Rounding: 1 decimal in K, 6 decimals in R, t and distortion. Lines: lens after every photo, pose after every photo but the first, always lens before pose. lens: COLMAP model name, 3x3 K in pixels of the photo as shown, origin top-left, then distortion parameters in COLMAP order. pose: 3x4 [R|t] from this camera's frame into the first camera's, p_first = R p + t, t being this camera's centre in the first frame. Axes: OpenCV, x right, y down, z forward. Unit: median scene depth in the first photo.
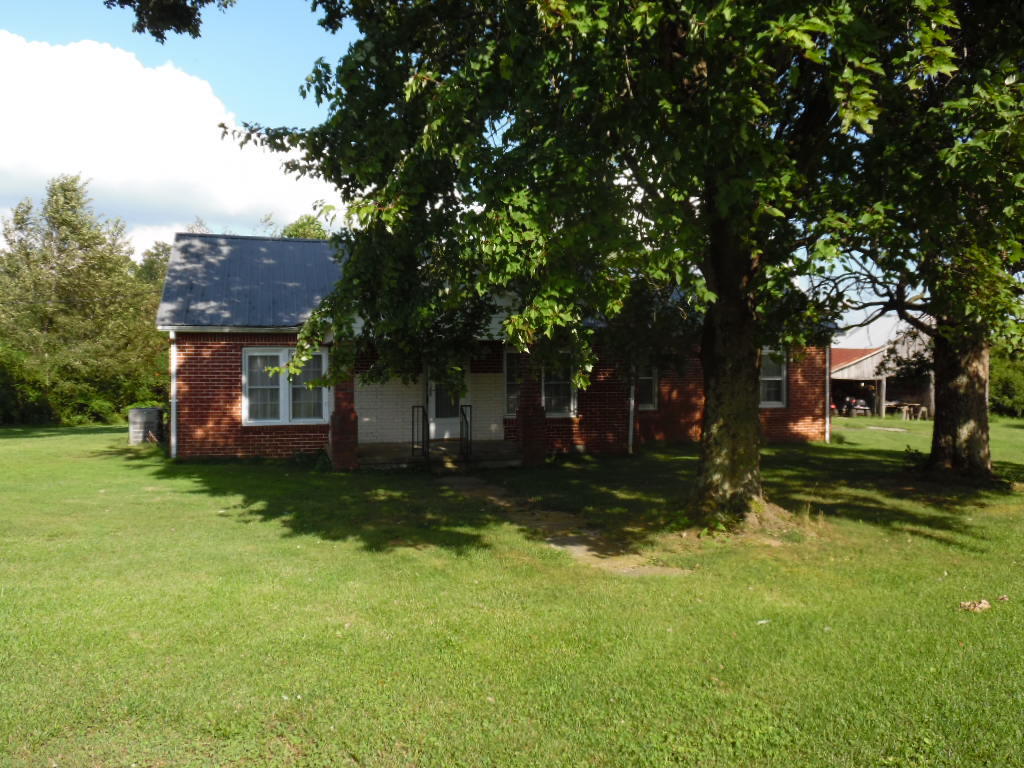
lens RADIAL K [[965.5, 0, 512.3], [0, 965.5, 384.2], [0, 0, 1]] dist [-0.005367, 0.000000]
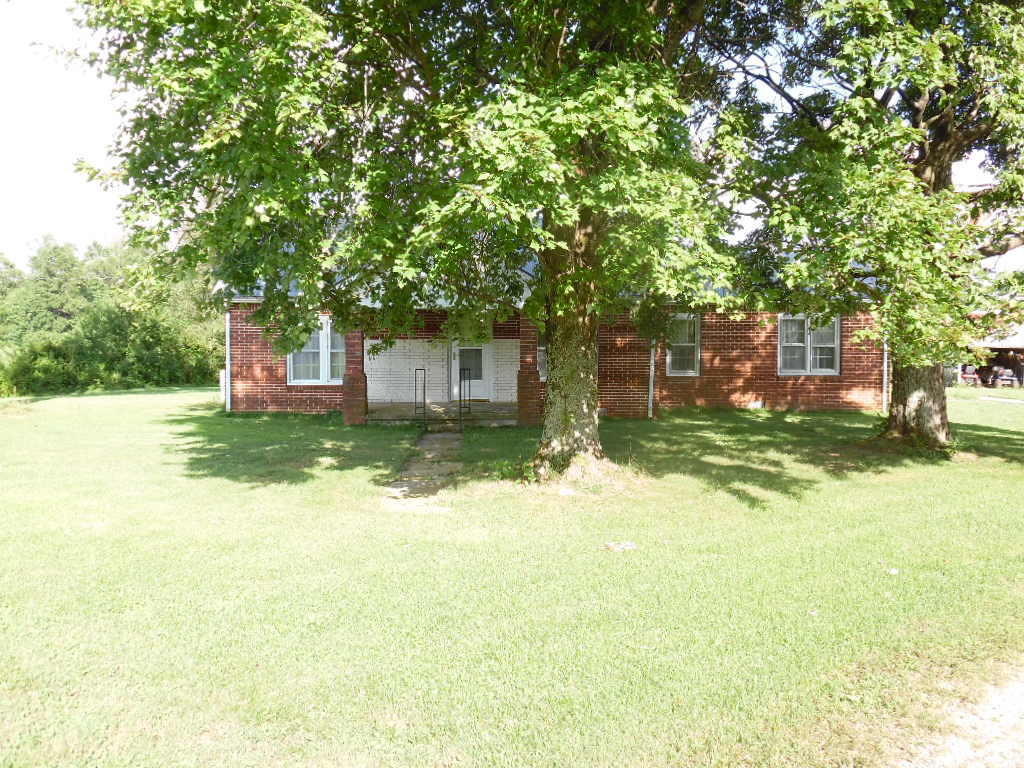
lens RADIAL K [[965.5, 0, 511.5], [0, 965.5, 383.9], [0, 0, 1]] dist [-0.005367, 0.000000]
pose [[0.967567, 0.014696, -0.252186, 0.238864], [-0.006042, 0.999367, 0.035057, 0.000453], [0.252541, -0.032396, 0.967044, -0.034419]]
